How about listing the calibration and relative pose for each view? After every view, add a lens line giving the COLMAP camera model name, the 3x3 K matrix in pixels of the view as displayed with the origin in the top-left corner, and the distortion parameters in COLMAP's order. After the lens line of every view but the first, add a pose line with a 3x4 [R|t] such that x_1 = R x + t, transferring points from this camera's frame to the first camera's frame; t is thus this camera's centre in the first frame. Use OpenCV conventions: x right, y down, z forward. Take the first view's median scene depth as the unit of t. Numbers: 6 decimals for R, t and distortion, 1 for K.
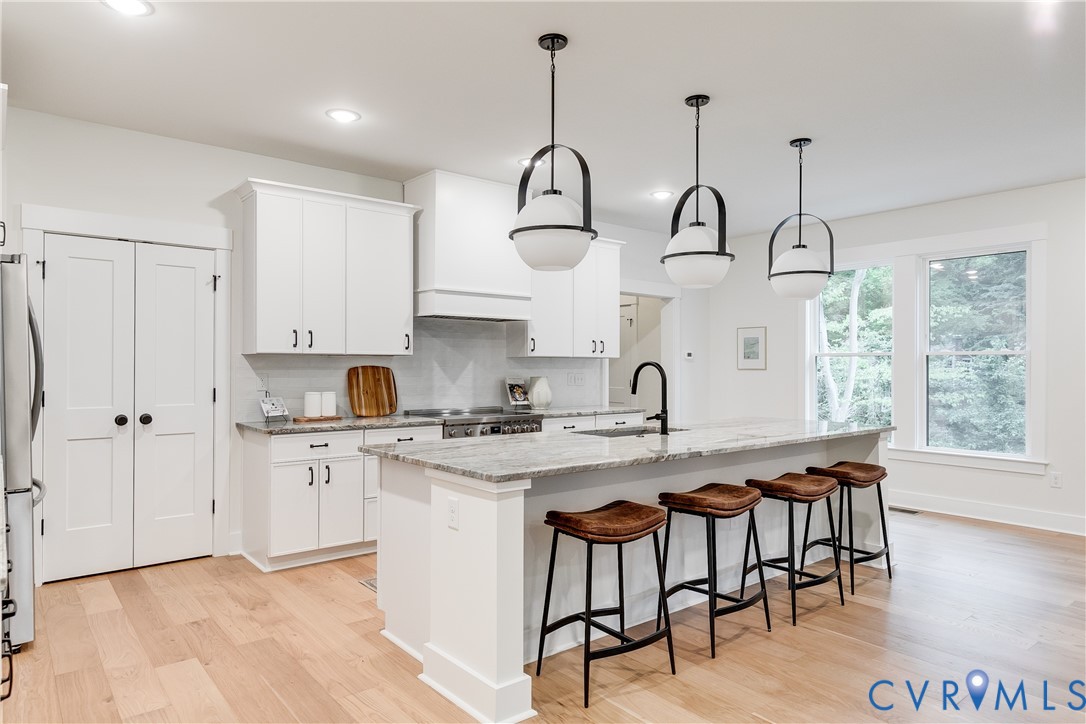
lens RADIAL K [[663.2, 0, 543.6], [0, 663.2, 363.2], [0, 0, 1]] dist [0.007996, -0.004467]
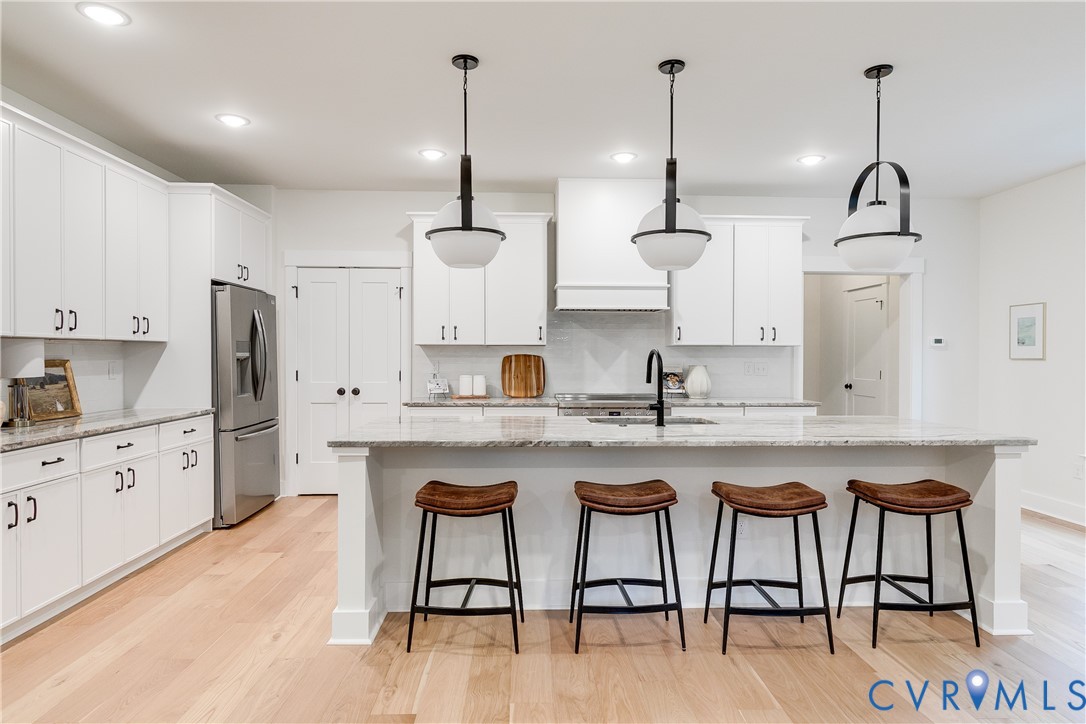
lens RADIAL K [[621.1, 0, 543.8], [0, 621.1, 359.7], [0, 0, 1]] dist [0.001506, -0.000284]
pose [[0.803936, 0.004764, -0.594697, 0.435266], [0.001575, 0.999947, 0.010141, 0.002503], [0.594714, -0.009089, 0.803886, 0.140089]]
